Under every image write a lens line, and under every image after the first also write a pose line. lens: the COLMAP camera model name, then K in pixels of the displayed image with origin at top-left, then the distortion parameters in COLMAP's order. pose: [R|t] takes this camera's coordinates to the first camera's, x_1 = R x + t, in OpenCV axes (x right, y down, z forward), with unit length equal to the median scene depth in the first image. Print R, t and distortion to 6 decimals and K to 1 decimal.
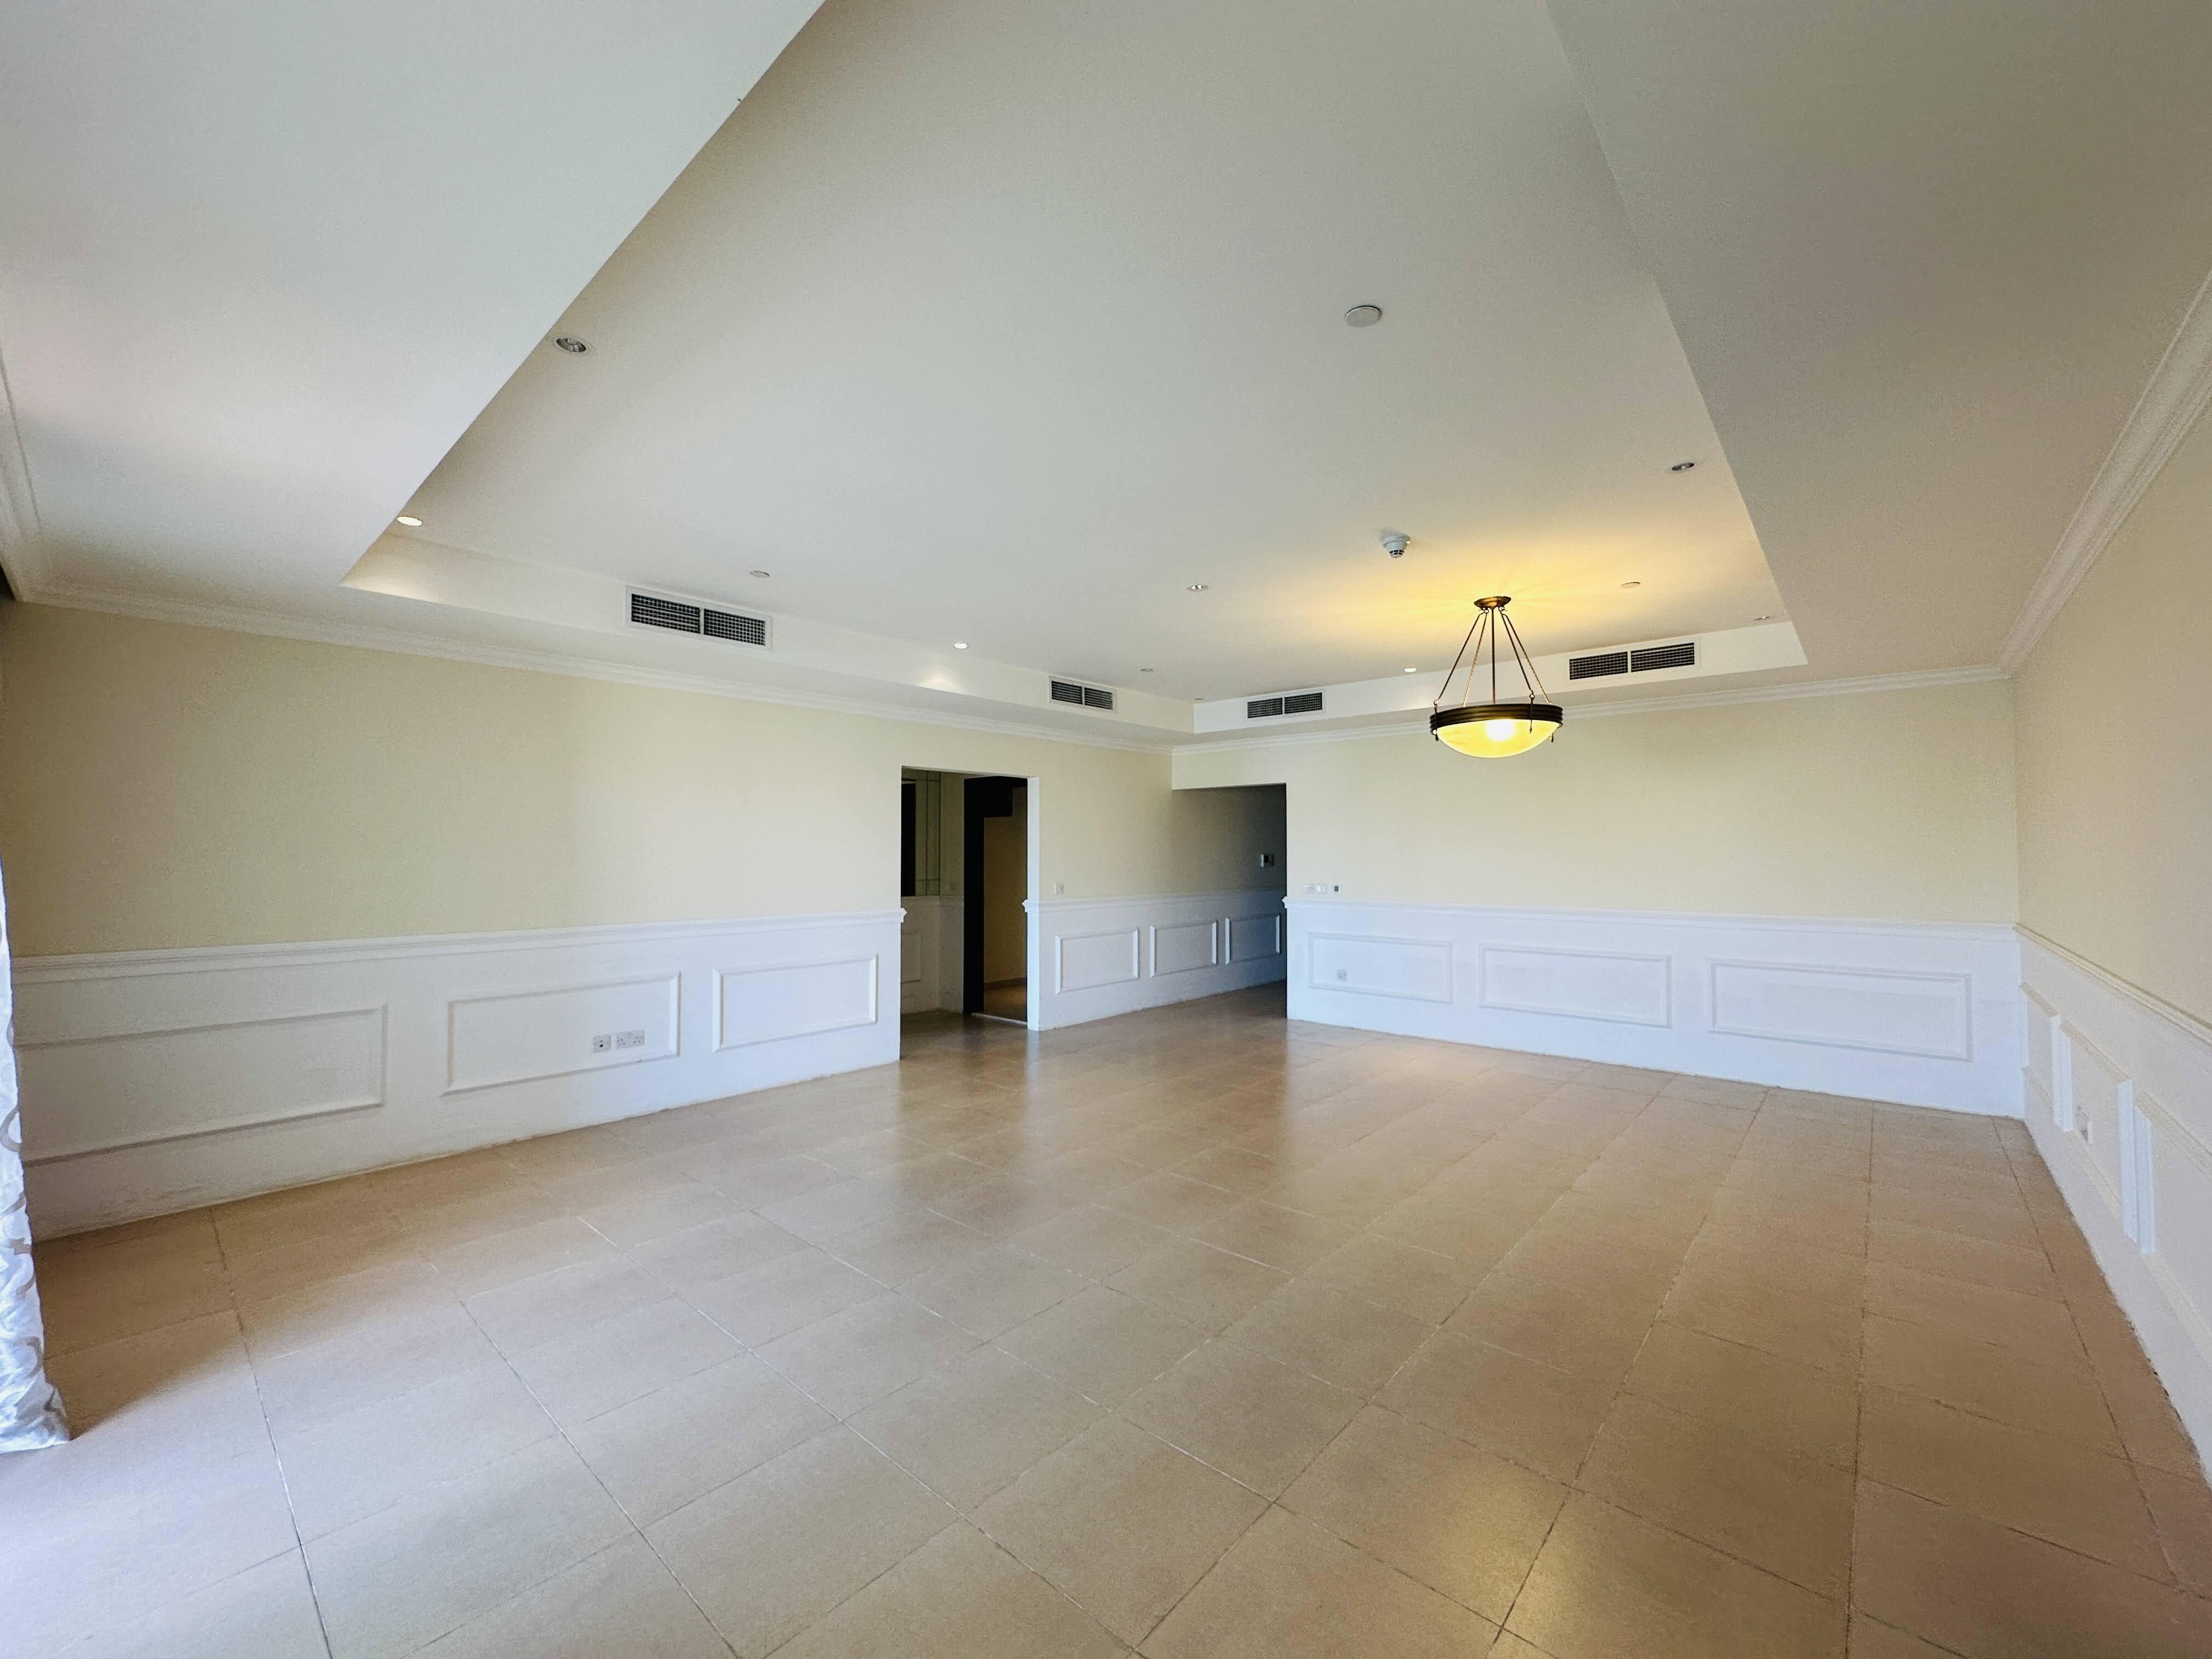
lens RADIAL K [[883.7, 0, 1106.0], [0, 883.7, 829.5], [0, 0, 1]] dist [-0.002749, 0.000185]
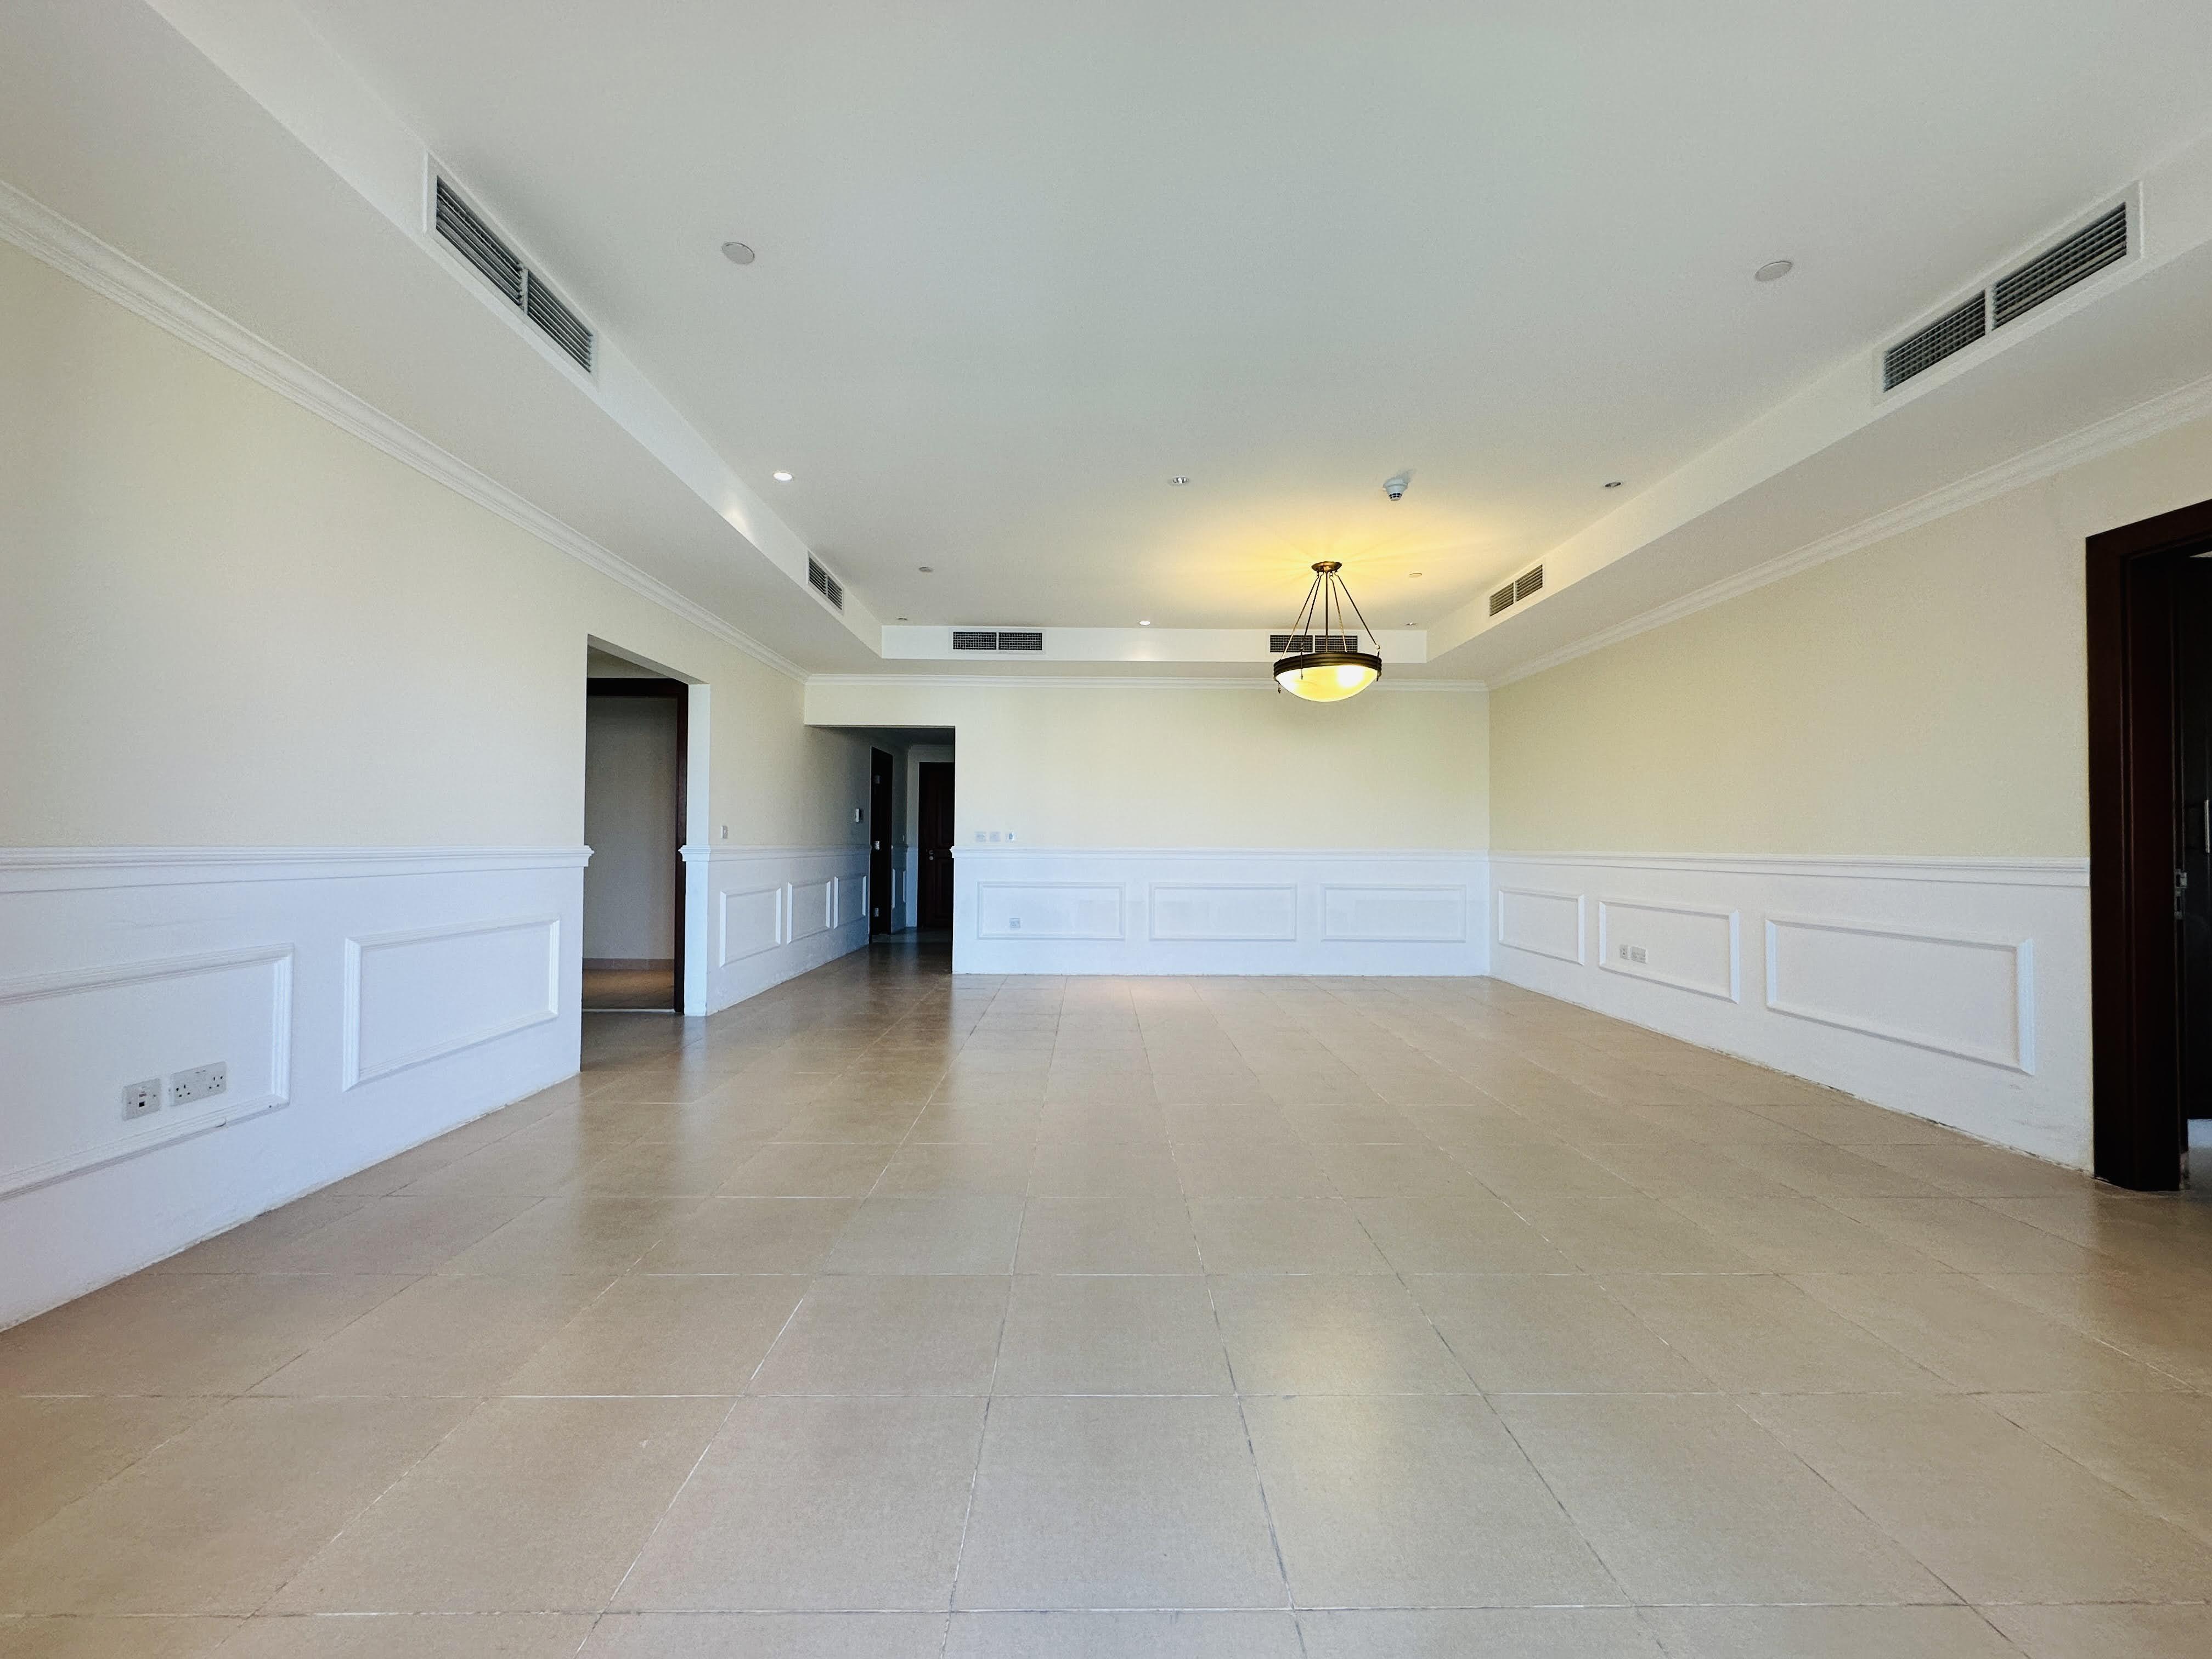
lens RADIAL K [[881.9, 0, 1106.0], [0, 881.9, 829.5], [0, 0, 1]] dist [0.000741, 0.000074]
pose [[0.737380, 0.017694, 0.675247, -0.391056], [-0.025454, 0.999675, 0.001601, 0.065495], [-0.674999, -0.018369, 0.737590, 0.239279]]
